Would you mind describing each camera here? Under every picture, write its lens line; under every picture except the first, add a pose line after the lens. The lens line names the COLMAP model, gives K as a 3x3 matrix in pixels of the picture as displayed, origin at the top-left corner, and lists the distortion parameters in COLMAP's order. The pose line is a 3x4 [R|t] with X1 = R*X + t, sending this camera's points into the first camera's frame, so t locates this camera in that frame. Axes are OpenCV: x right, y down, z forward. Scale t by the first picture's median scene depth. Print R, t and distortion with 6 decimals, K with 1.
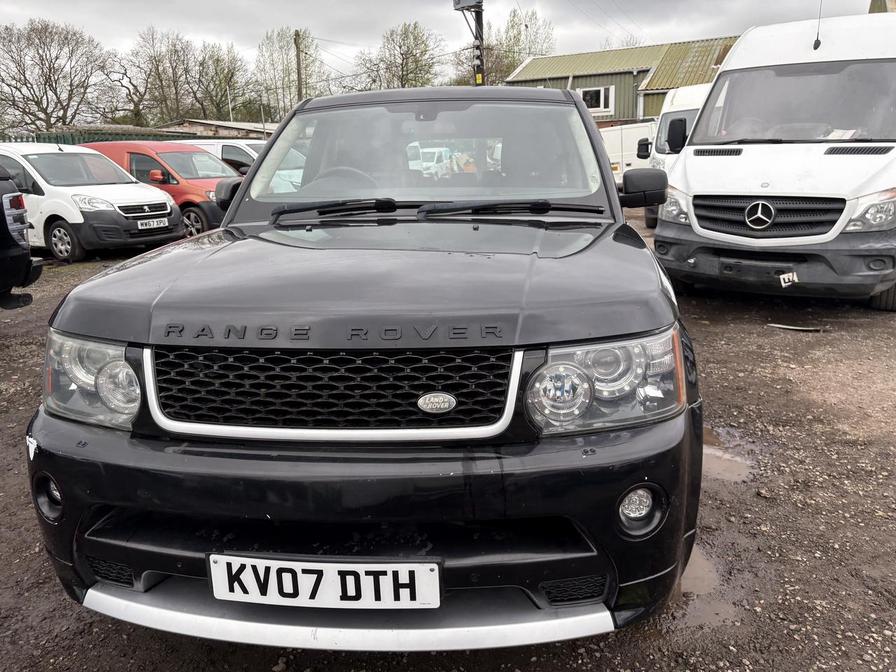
lens RADIAL K [[664.7, 0, 449.4], [0, 664.7, 336.7], [0, 0, 1]] dist [0.042624, -0.043625]
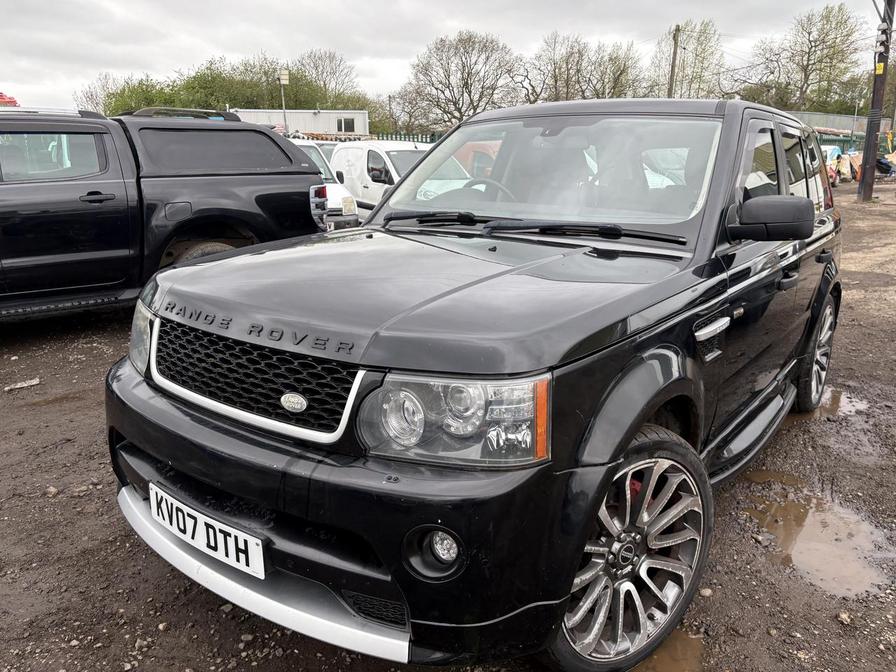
lens RADIAL K [[664.7, 0, 450.9], [0, 664.7, 329.2], [0, 0, 1]] dist [0.042624, -0.043625]
pose [[0.862277, 0.151168, -0.483349, 0.707887], [-0.153789, 0.987502, 0.034488, -0.098113], [0.482521, 0.044596, 0.874748, 0.132737]]
